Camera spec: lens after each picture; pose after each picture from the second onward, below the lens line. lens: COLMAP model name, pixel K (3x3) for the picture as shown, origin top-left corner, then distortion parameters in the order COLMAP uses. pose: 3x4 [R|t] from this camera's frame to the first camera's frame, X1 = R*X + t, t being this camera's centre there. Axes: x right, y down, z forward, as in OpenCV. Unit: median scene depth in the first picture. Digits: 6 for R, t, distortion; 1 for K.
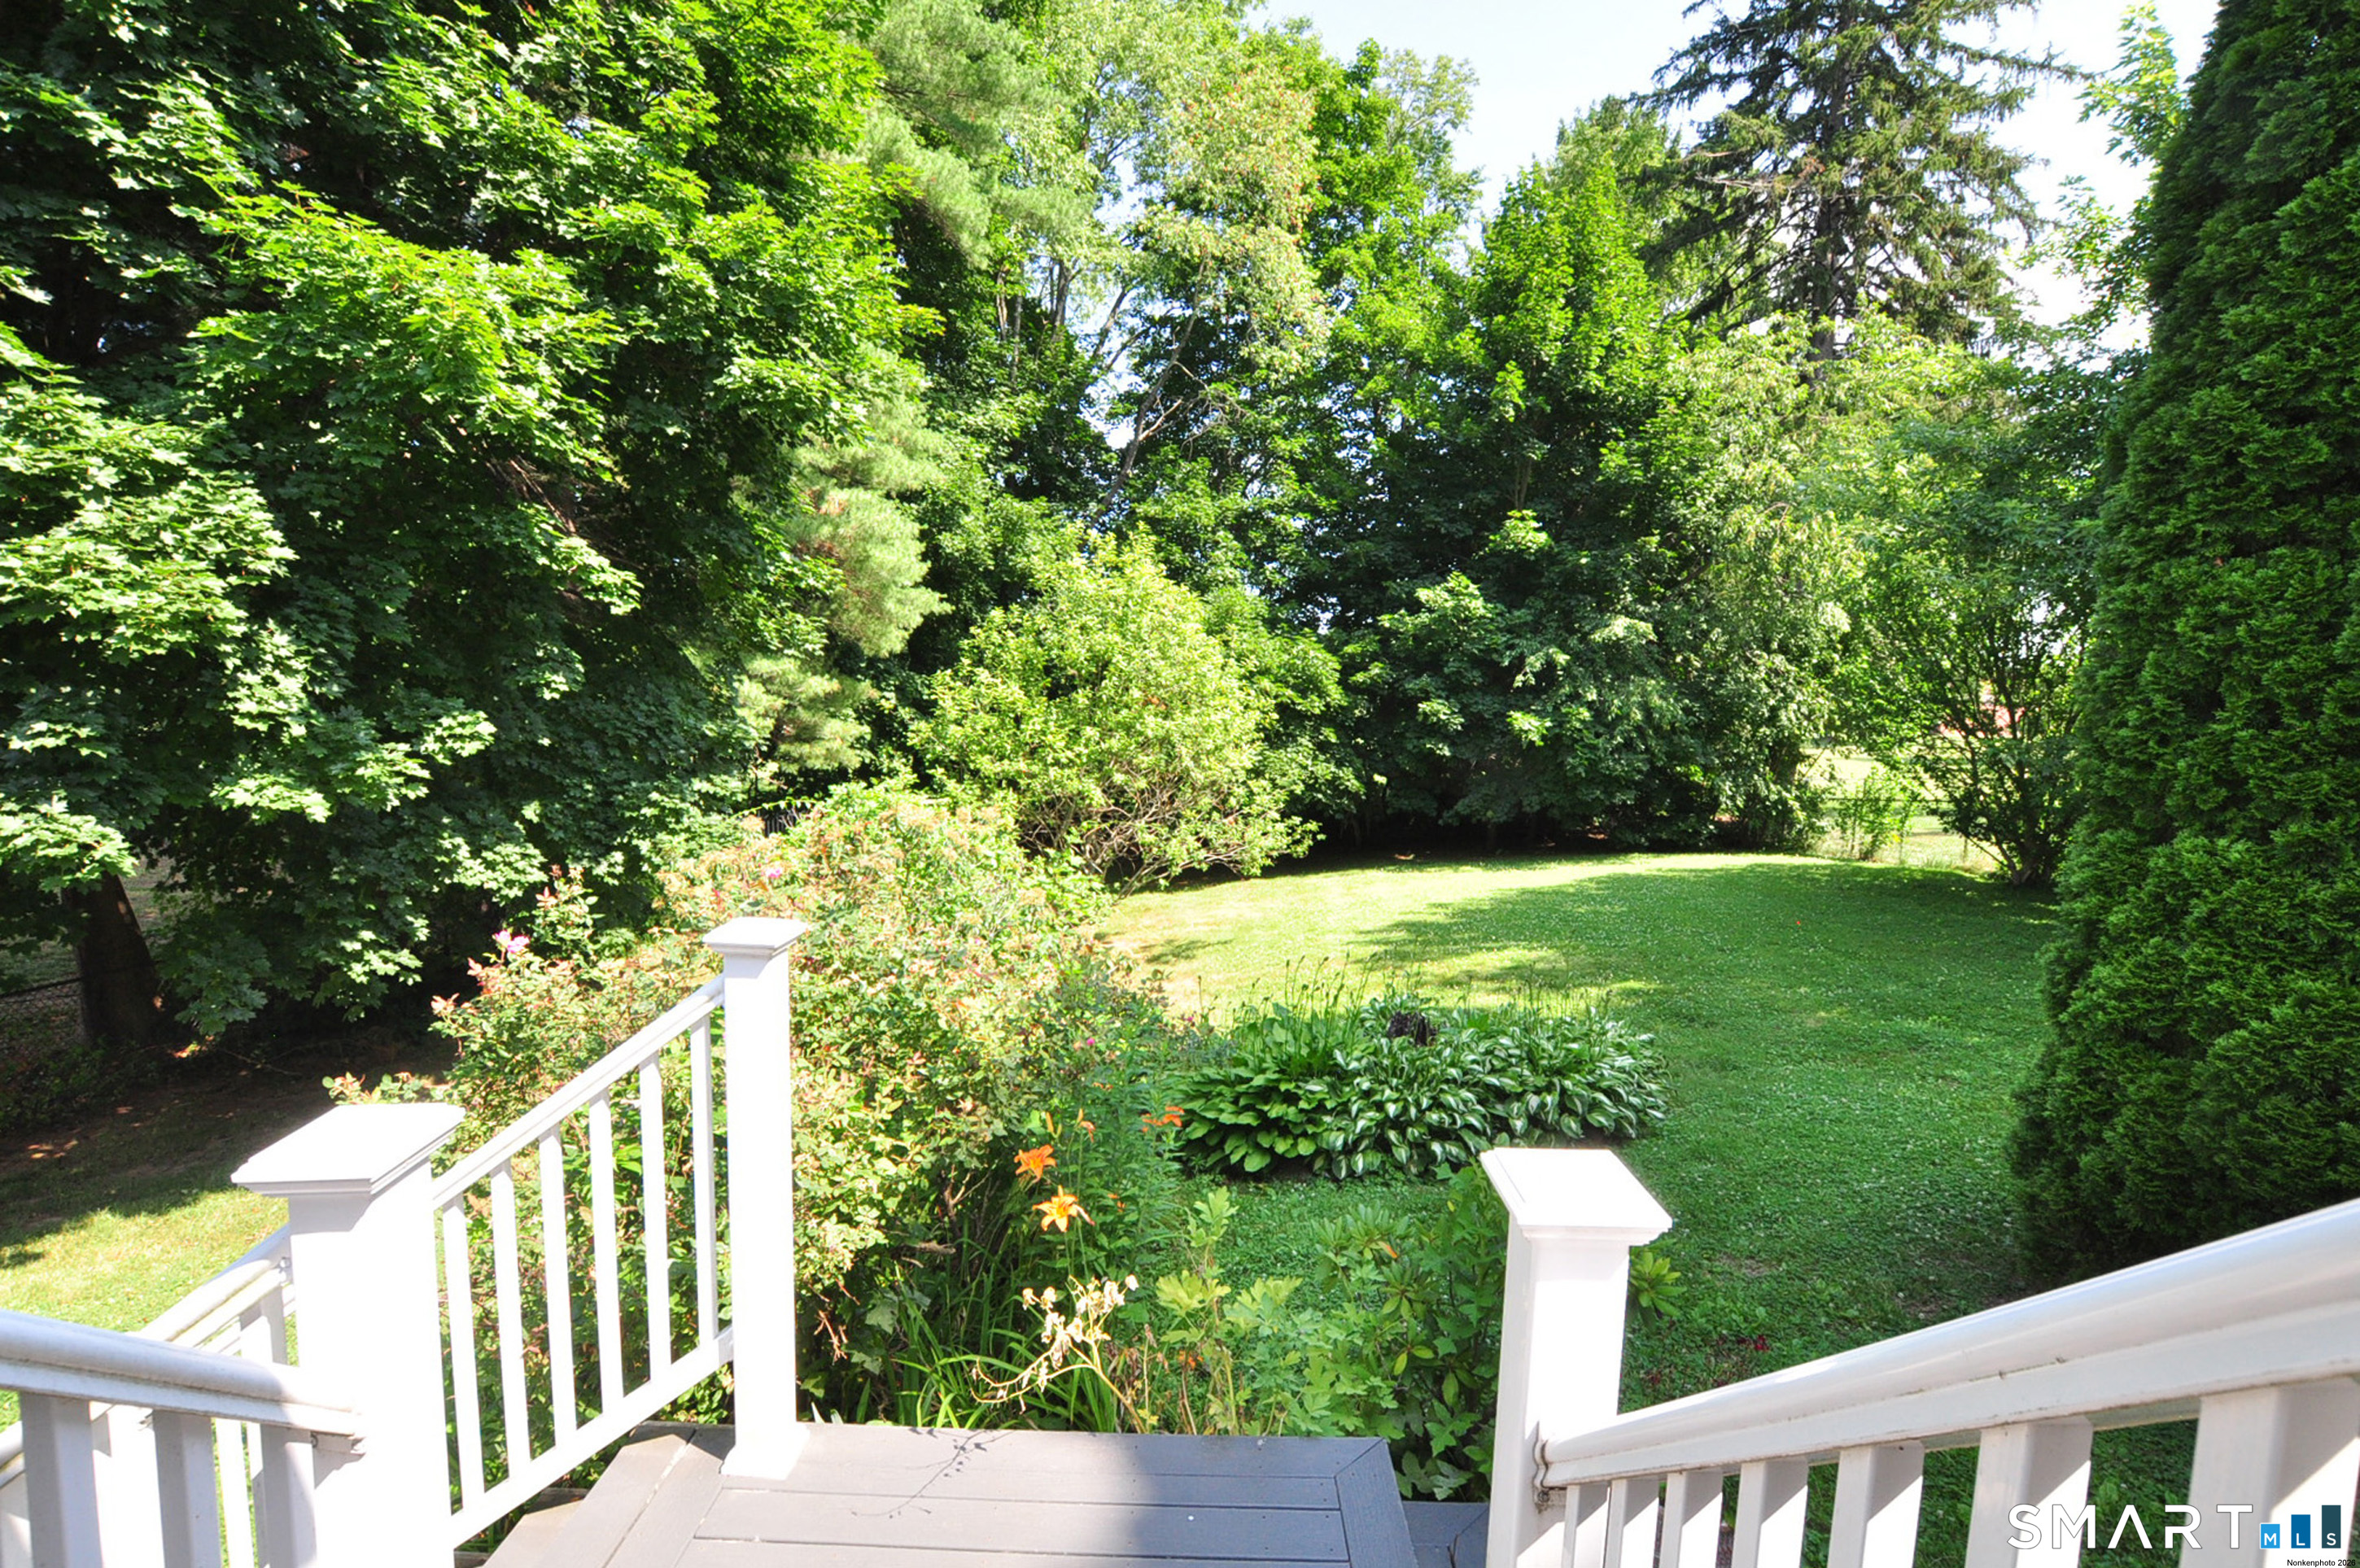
lens RADIAL K [[1095.1, 0, 1177.7], [0, 1095.1, 866.4], [0, 0, 1]] dist [-0.033112, 0.005428]
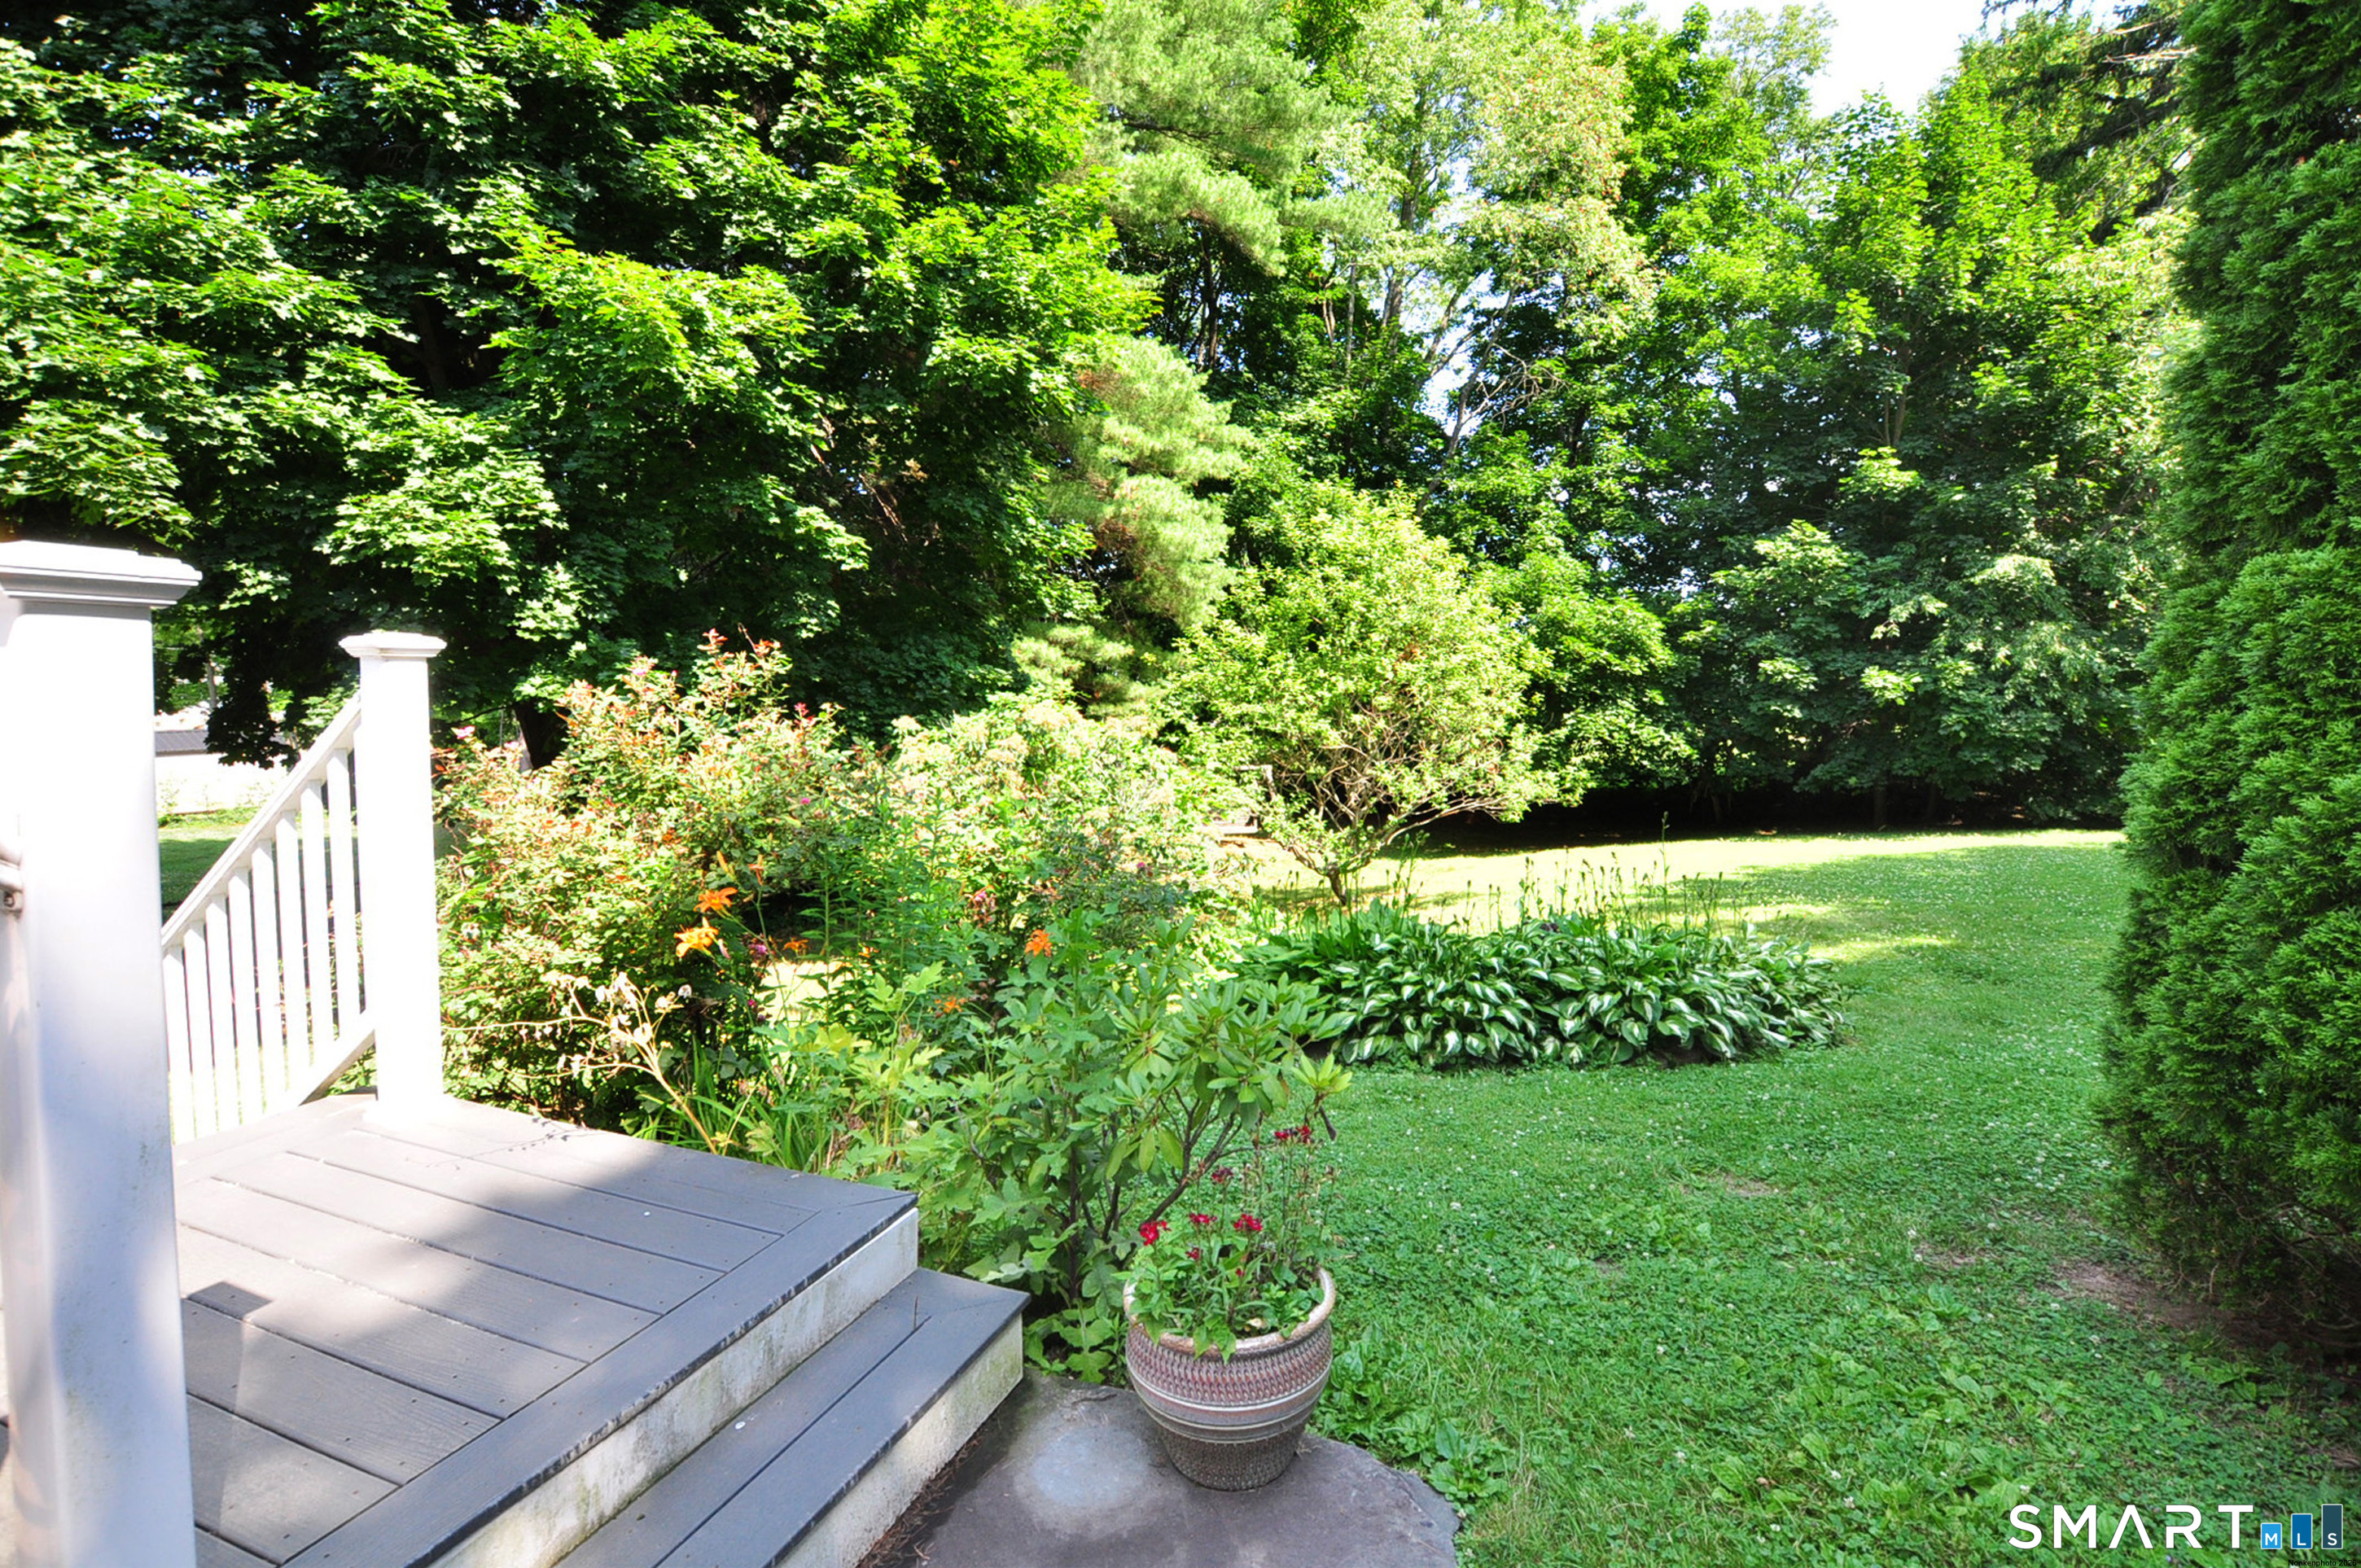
lens RADIAL K [[1025.6, 0, 1180.5], [0, 1025.6, 784.0], [0, 0, 1]] dist [-0.038074, 0.007139]
pose [[0.939367, 0.000885, -0.342913, 0.239405], [-0.021836, 0.998122, -0.057241, 0.076602], [0.342218, 0.061258, 0.937622, 0.085091]]
